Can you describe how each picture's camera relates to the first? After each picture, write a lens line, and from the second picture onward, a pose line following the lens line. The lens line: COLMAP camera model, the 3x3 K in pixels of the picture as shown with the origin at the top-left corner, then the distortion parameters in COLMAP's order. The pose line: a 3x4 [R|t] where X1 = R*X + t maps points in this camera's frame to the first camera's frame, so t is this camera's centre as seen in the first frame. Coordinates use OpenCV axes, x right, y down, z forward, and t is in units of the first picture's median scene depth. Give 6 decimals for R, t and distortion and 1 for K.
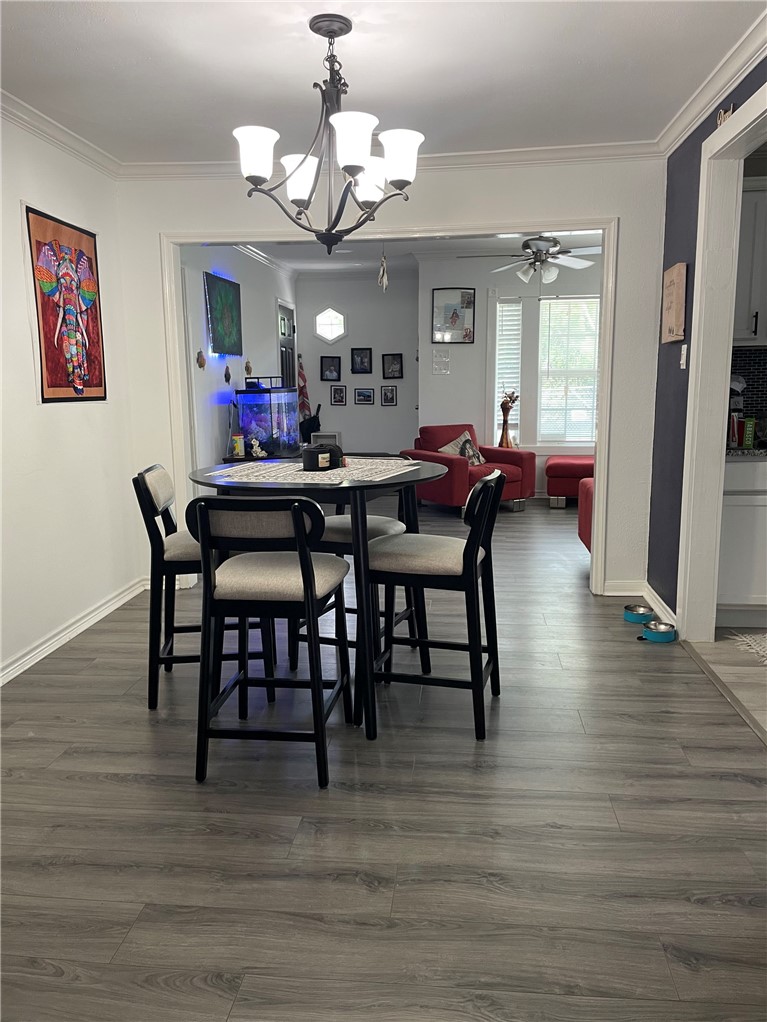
lens RADIAL K [[770.5, 0, 384.0], [0, 770.5, 511.5], [0, 0, 1]] dist [0.001476, -0.000030]
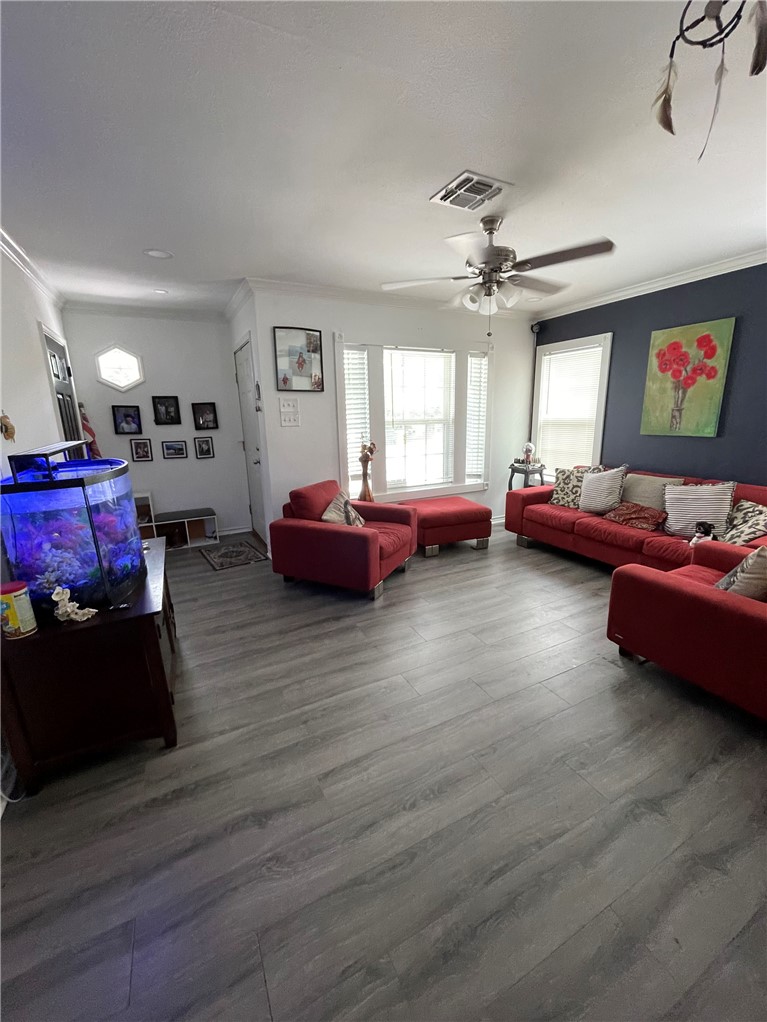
lens RADIAL K [[410.6, 0, 385.1], [0, 410.6, 503.0], [0, 0, 1]] dist [-0.000099, -0.000005]
pose [[0.835862, -0.128057, 0.533794, -0.086559], [0.106996, 0.991765, 0.070380, -0.095393], [-0.538411, -0.001714, 0.842681, 0.459811]]
